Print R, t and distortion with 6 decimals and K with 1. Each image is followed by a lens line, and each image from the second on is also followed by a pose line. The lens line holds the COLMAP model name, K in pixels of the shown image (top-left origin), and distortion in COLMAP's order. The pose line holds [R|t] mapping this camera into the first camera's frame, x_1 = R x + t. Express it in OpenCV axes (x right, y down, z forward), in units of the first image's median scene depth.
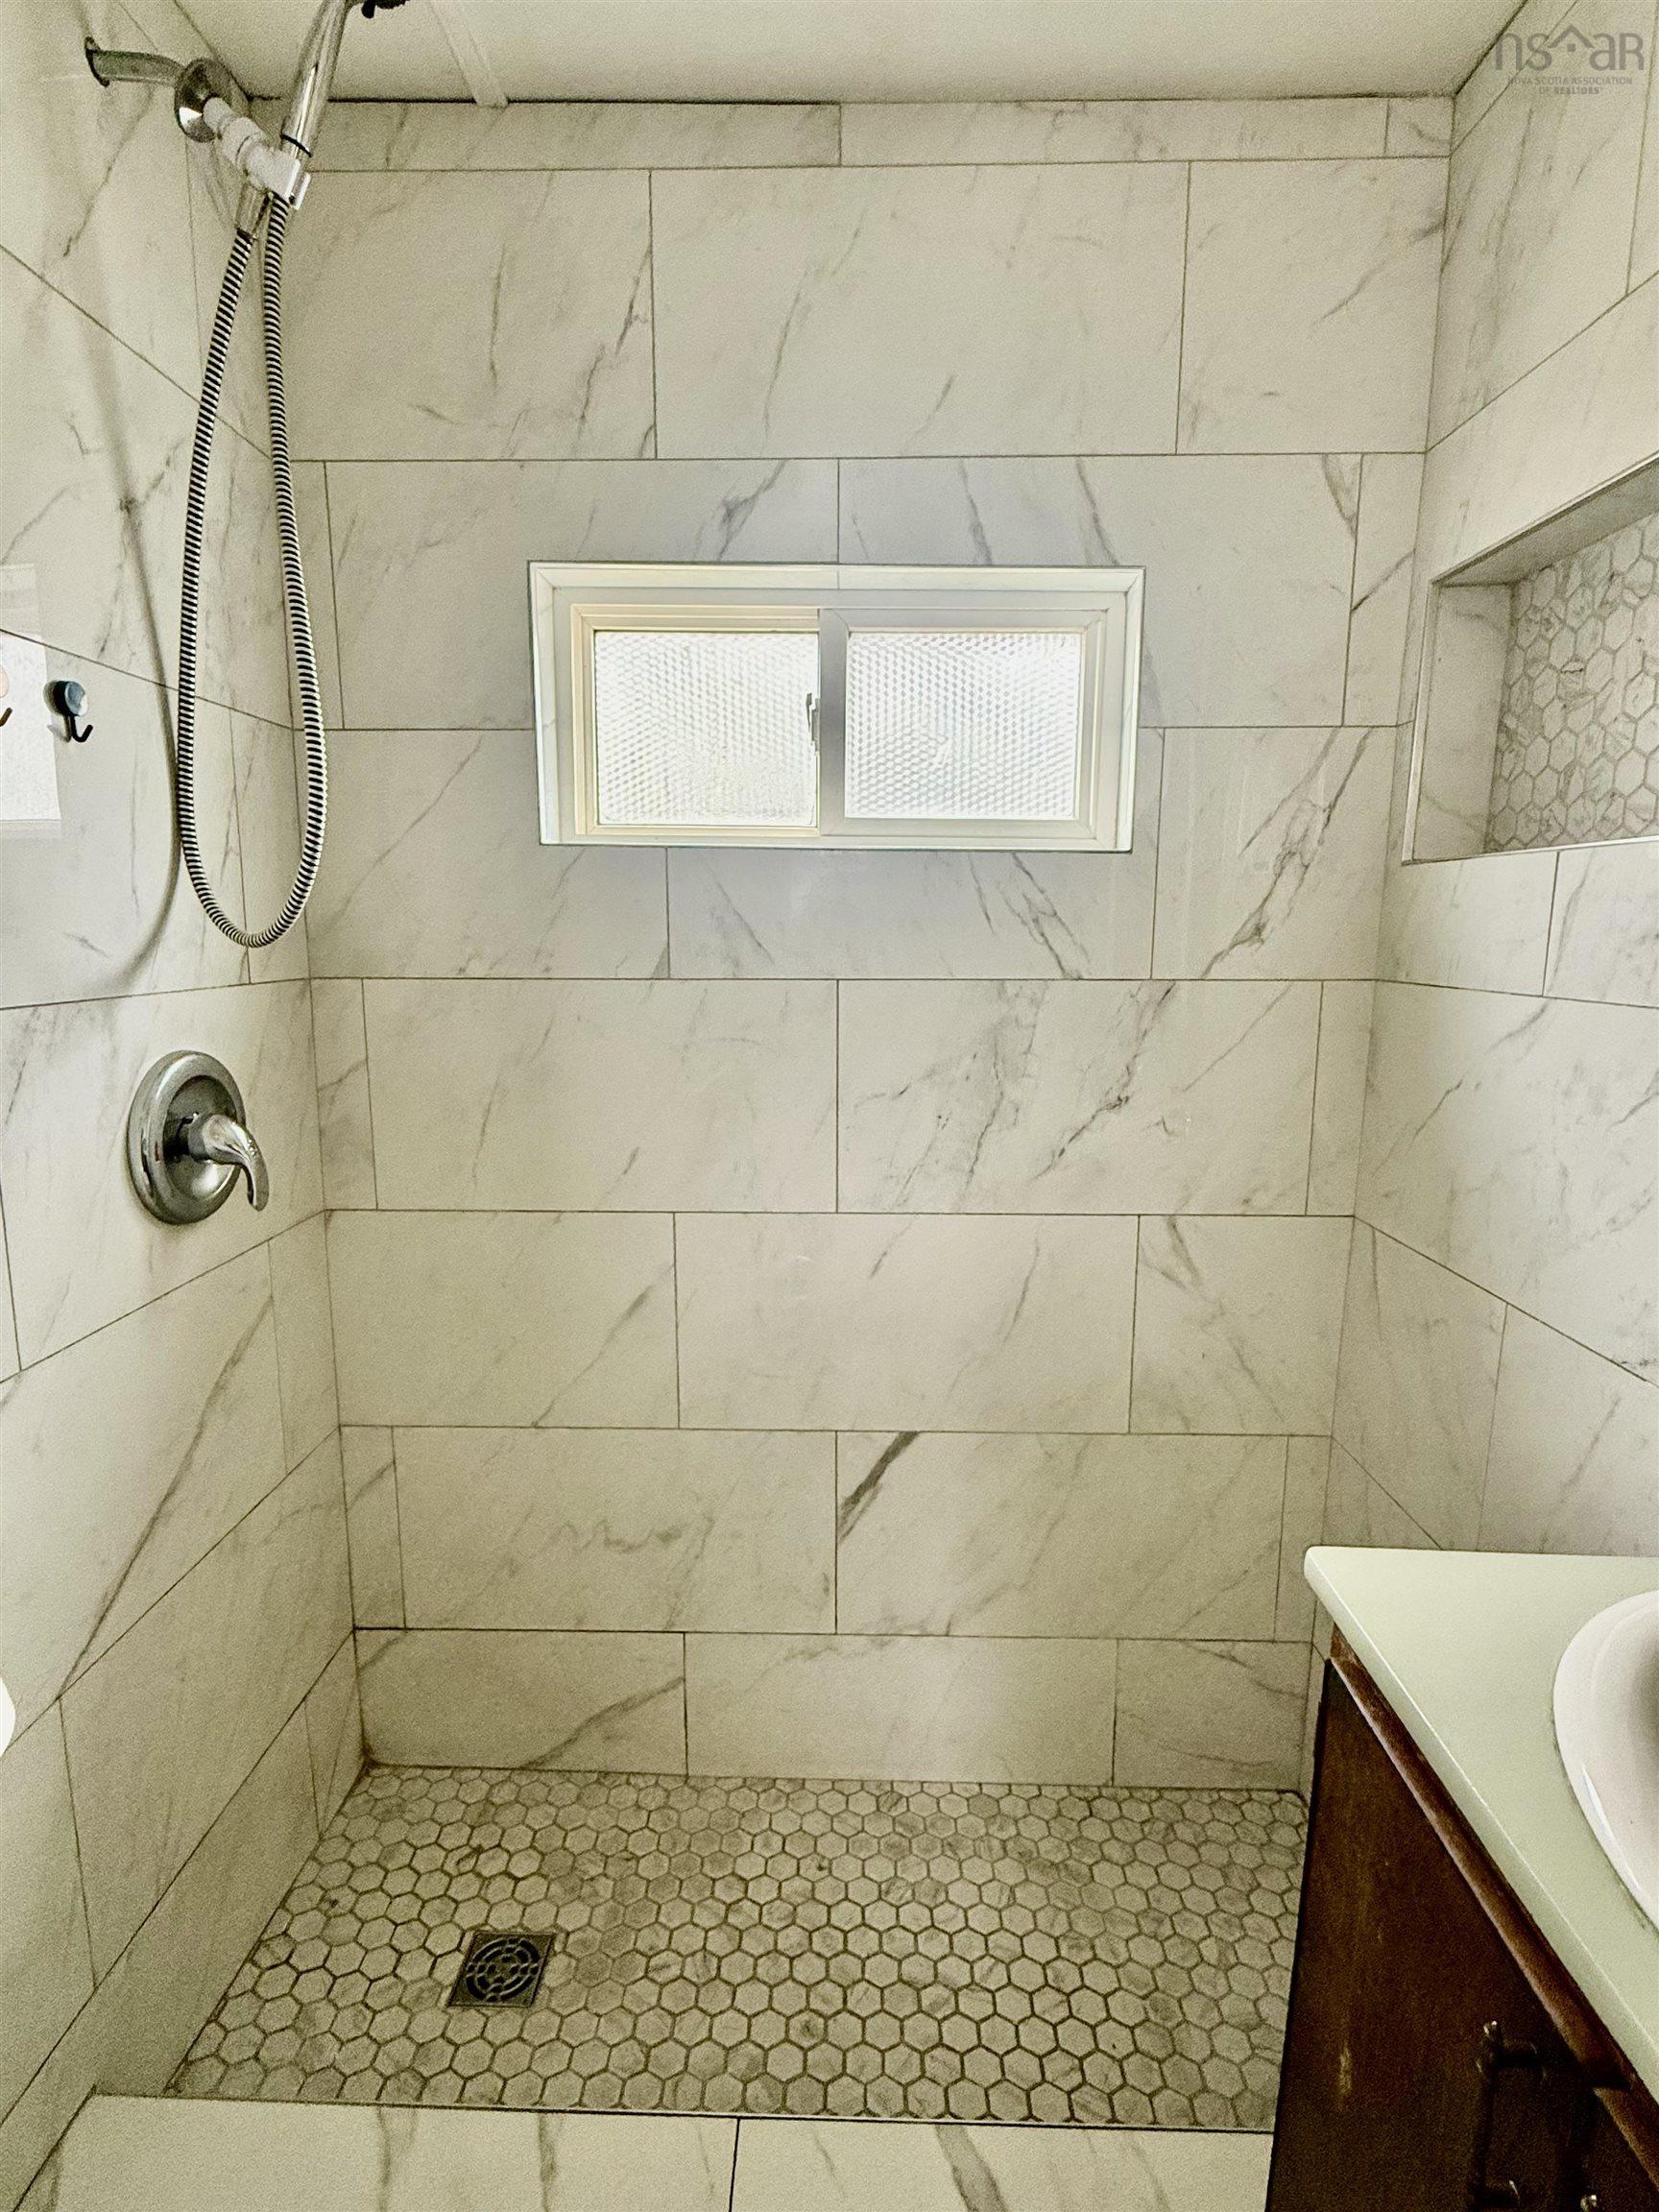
lens RADIAL K [[1098.1, 0, 829.5], [0, 1098.1, 1106.0], [0, 0, 1]] dist [0.004778, -0.000875]
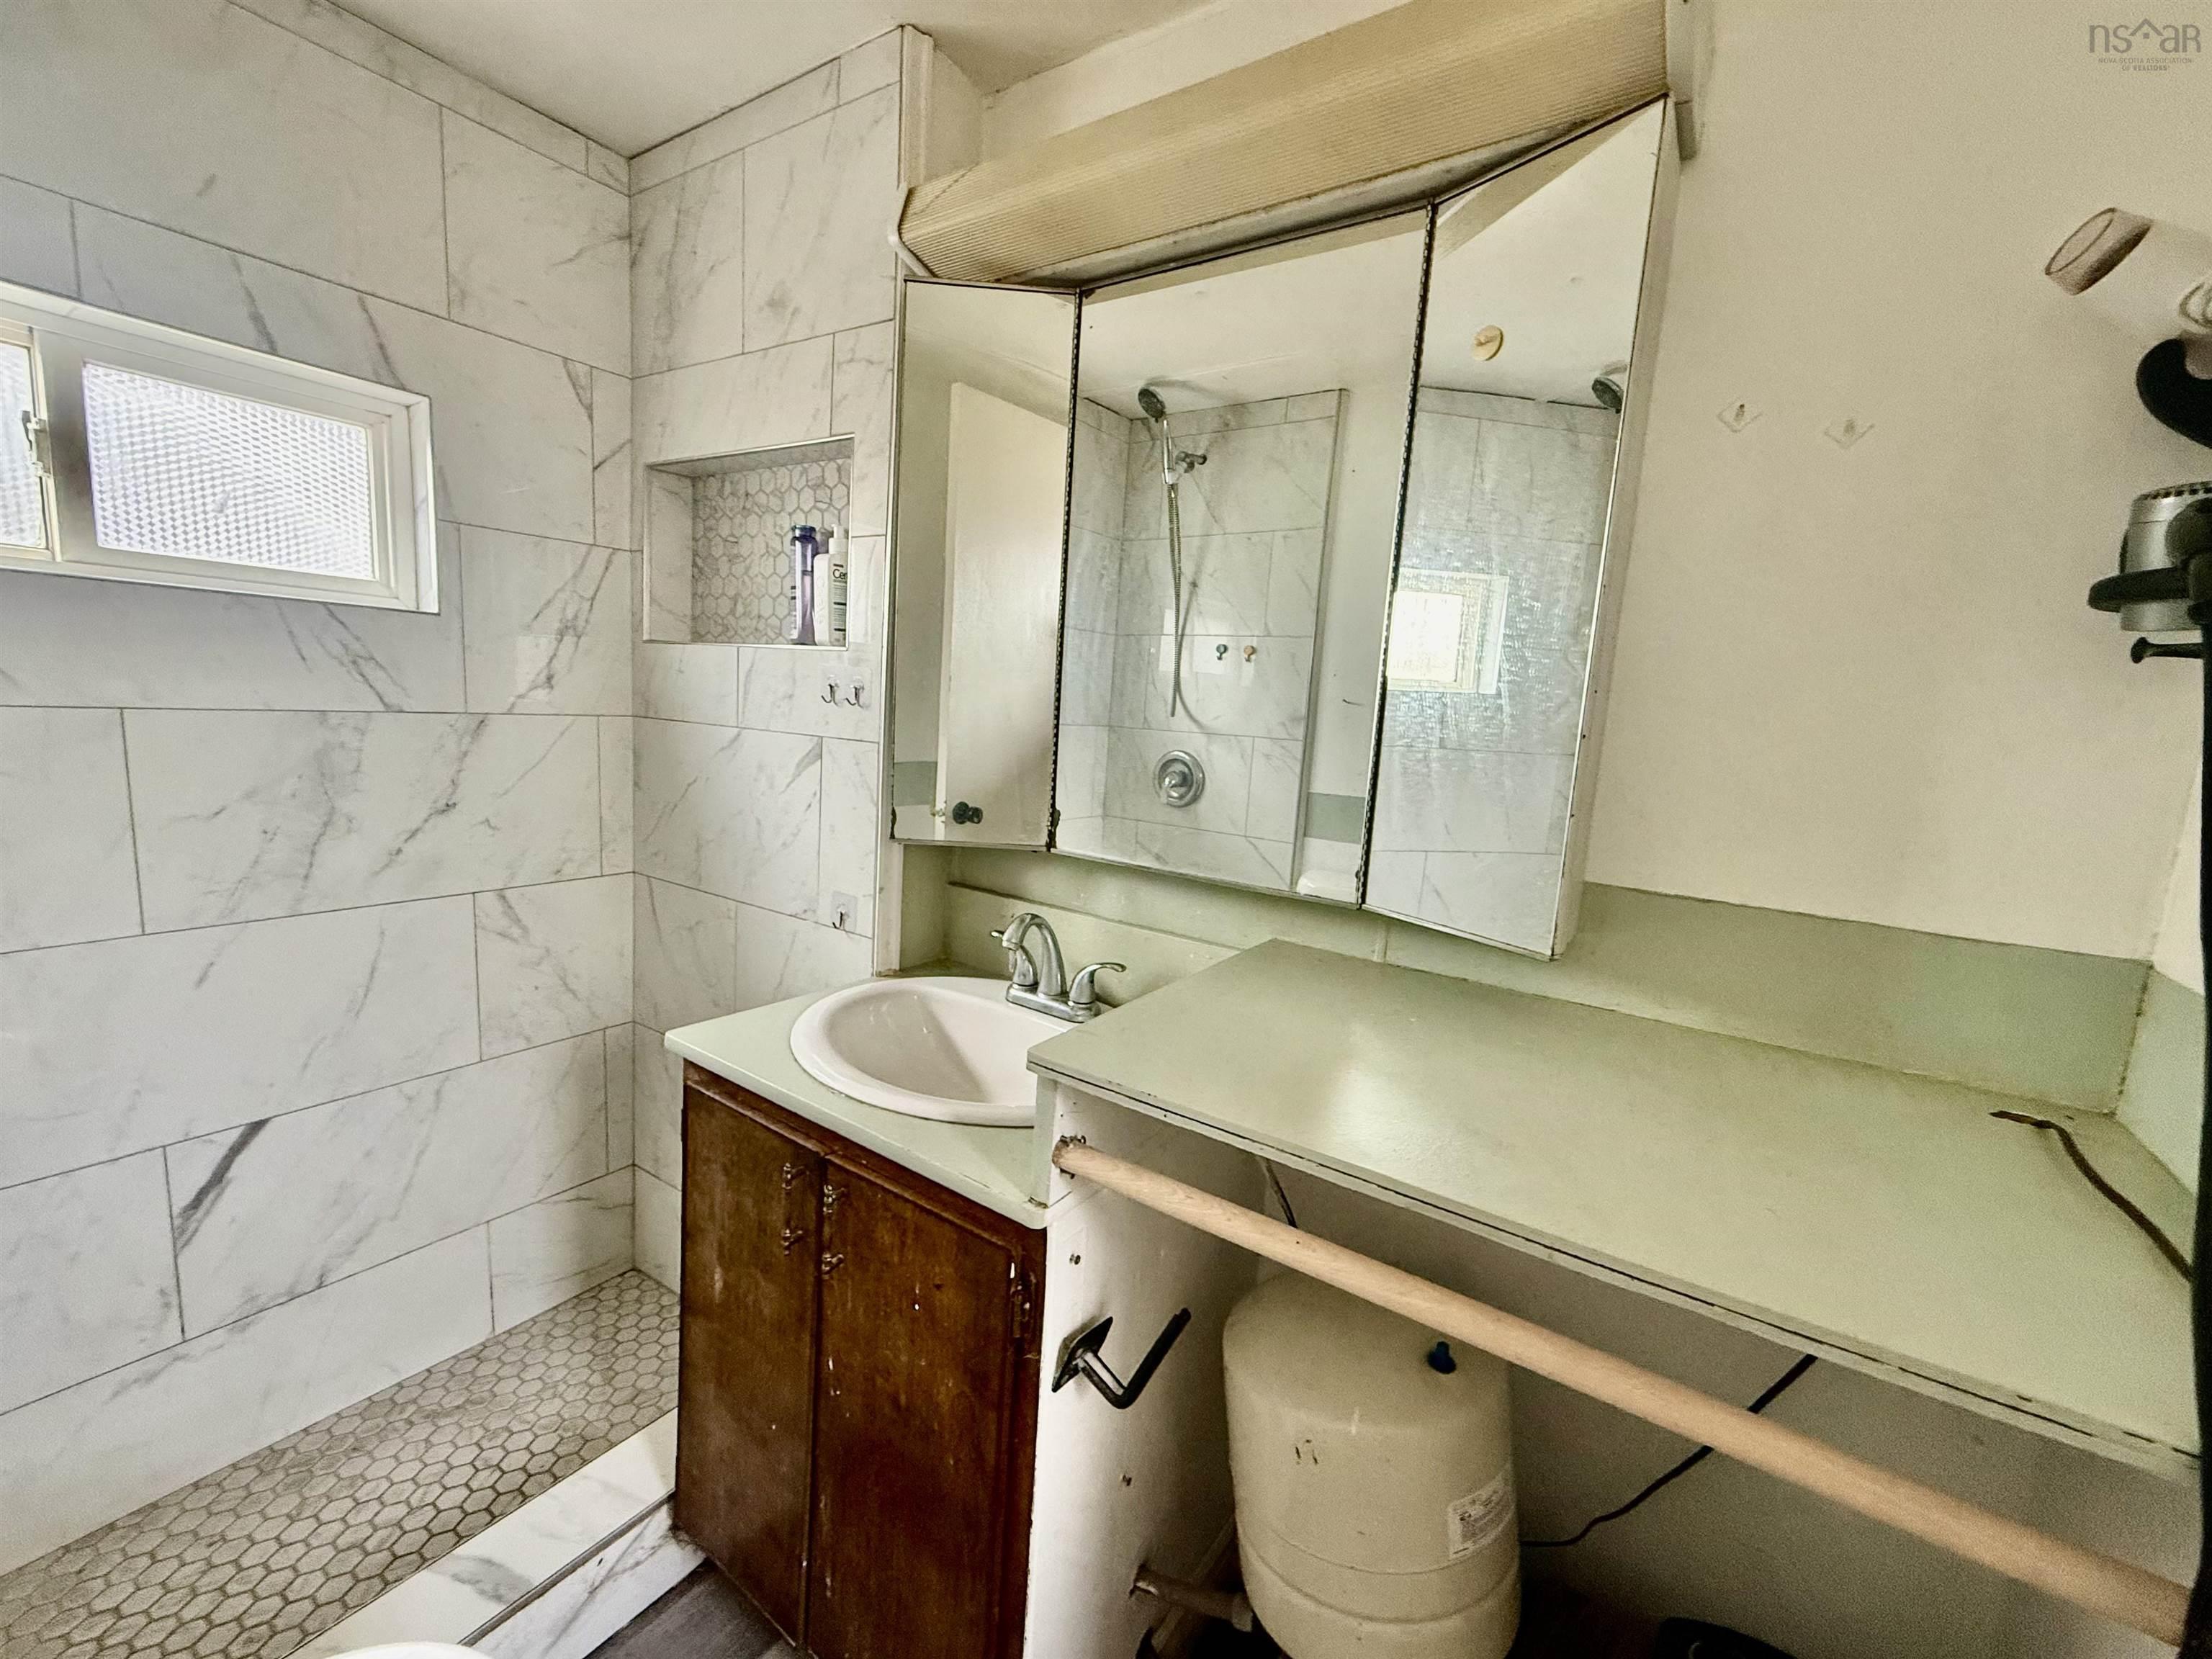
lens RADIAL K [[909.9, 0, 1106.0], [0, 909.9, 829.5], [0, 0, 1]] dist [-0.011888, 0.001126]
pose [[0.547487, -0.088515, 0.832120, -0.202362], [0.076632, 0.995515, 0.055476, 0.022681], [-0.833298, 0.033395, 0.551814, -0.233544]]
